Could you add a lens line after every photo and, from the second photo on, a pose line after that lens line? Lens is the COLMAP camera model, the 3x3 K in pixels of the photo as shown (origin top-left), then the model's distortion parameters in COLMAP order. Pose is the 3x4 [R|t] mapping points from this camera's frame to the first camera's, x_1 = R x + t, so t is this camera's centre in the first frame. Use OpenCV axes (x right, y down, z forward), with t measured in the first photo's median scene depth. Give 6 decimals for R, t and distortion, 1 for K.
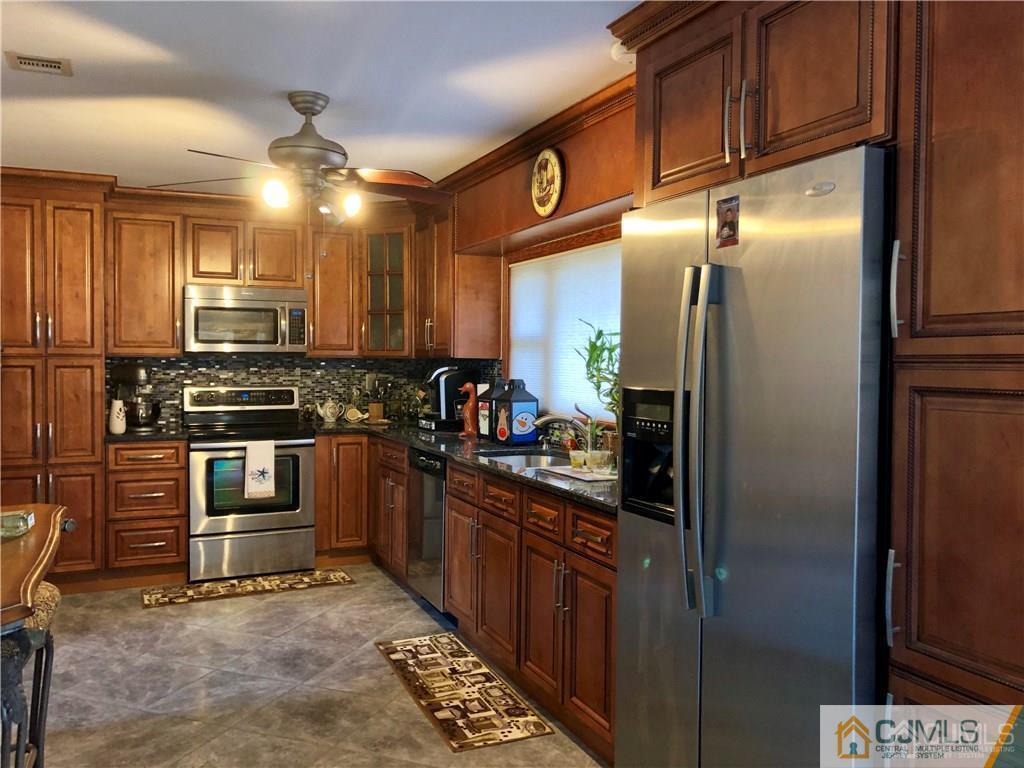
lens RADIAL K [[867.2, 0, 512.0], [0, 867.2, 381.8], [0, 0, 1]] dist [0.003540, -0.008421]
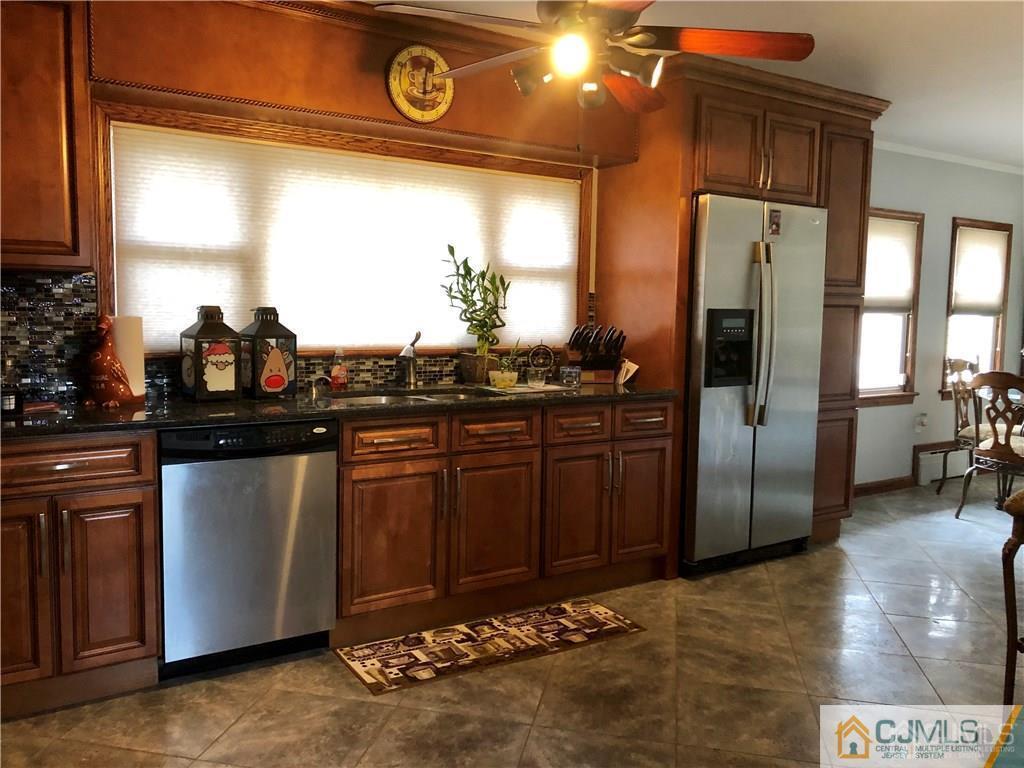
lens RADIAL K [[867.2, 0, 510.3], [0, 867.2, 381.5], [0, 0, 1]] dist [0.003540, -0.008421]
pose [[-0.180450, -0.106800, 0.977769, -0.916039], [0.012421, 0.993761, 0.110839, -0.019405], [-0.983506, 0.032146, -0.177998, 1.129895]]
